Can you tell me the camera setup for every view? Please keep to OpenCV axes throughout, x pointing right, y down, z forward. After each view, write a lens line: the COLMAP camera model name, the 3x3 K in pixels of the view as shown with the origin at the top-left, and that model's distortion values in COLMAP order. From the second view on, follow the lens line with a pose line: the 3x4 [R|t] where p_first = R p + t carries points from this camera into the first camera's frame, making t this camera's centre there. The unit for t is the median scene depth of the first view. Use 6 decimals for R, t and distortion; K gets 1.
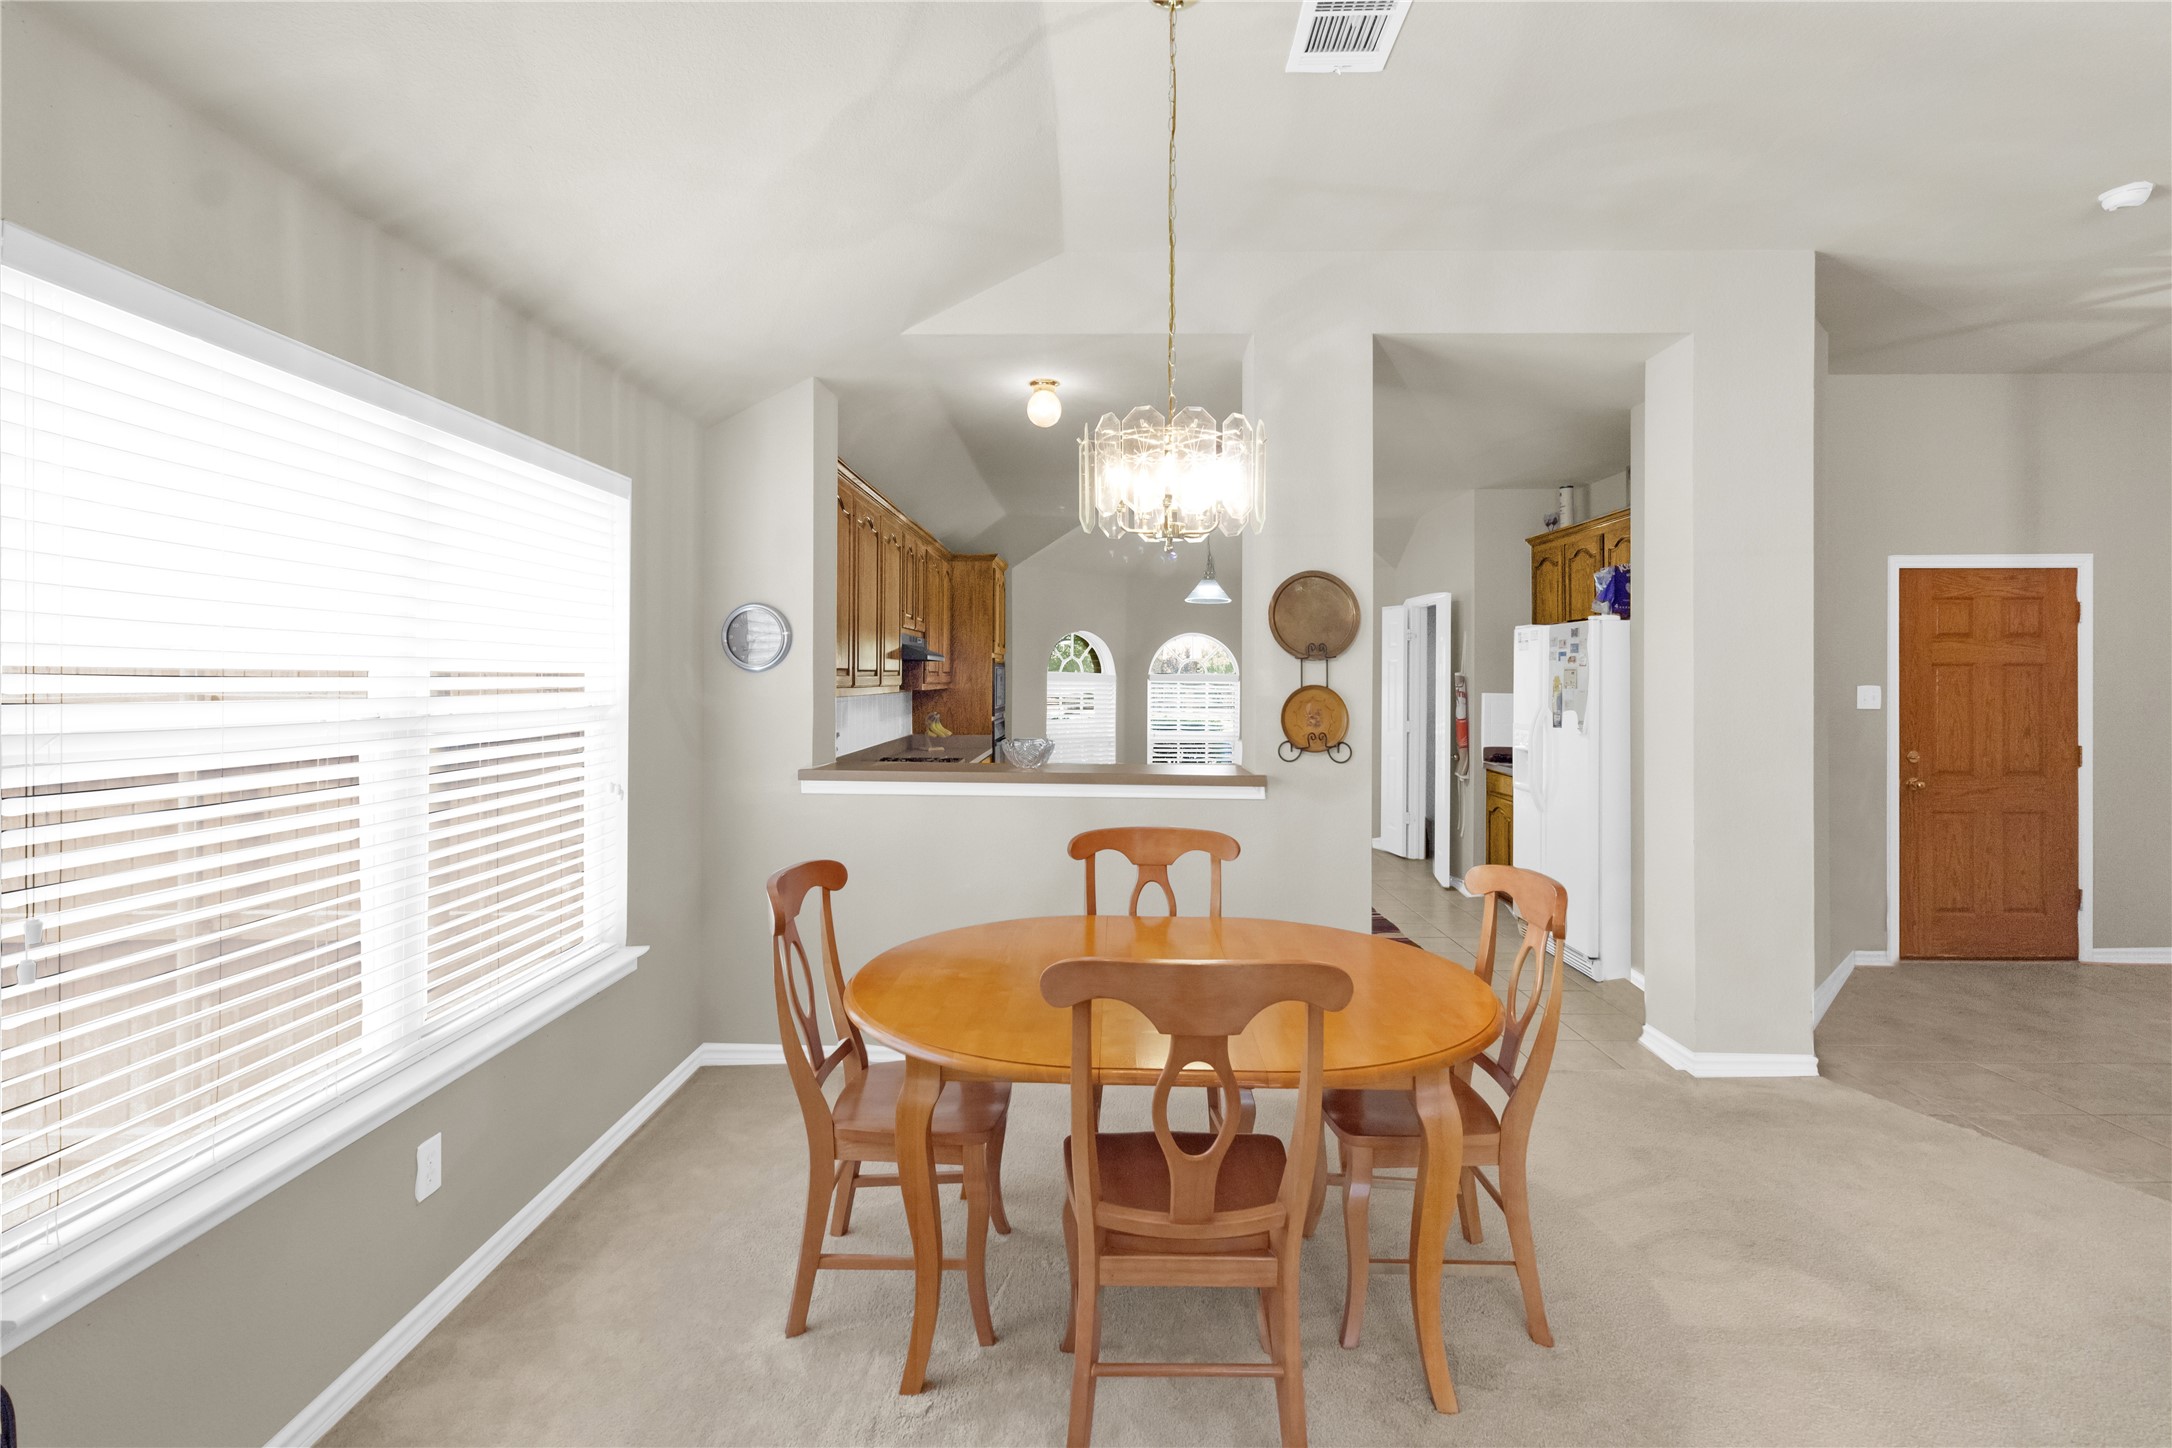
lens RADIAL K [[1007.5, 0, 1090.9], [0, 1007.5, 677.0], [0, 0, 1]] dist [-0.001094, 0.000486]
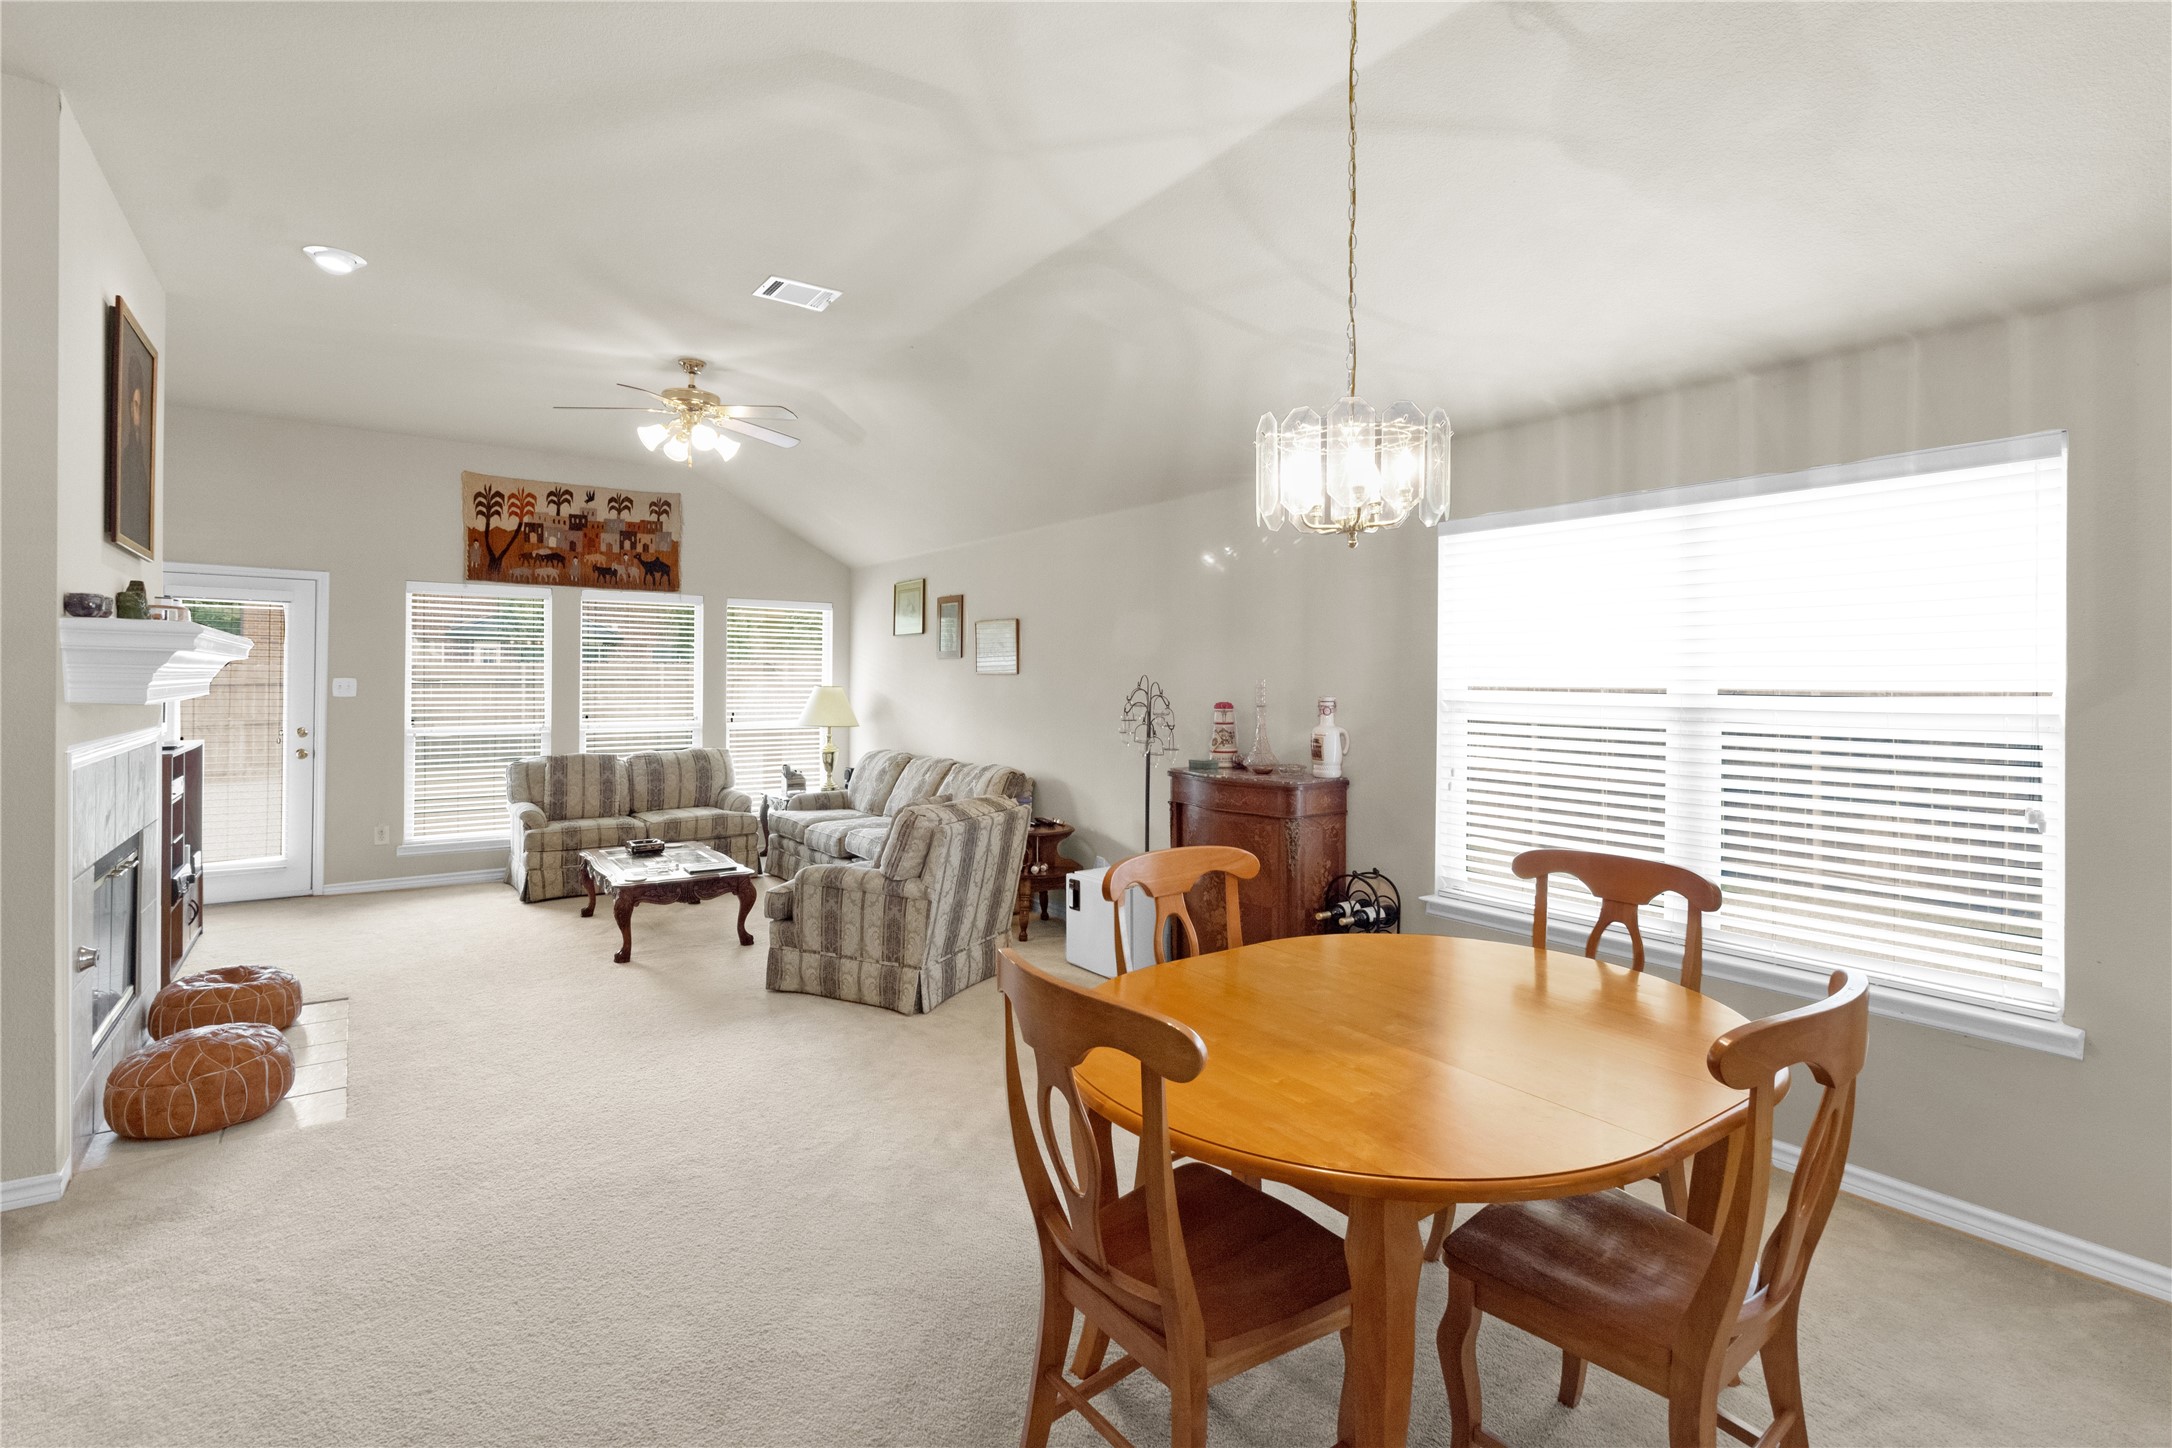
lens RADIAL K [[1007.5, 0, 1090.9], [0, 1007.5, 677.0], [0, 0, 1]] dist [-0.001094, 0.000486]
pose [[-0.800116, -0.009118, -0.599776, 0.383465], [-0.006937, 0.999958, -0.005949, 0.004469], [0.599805, -0.000599, -0.800146, 0.724617]]
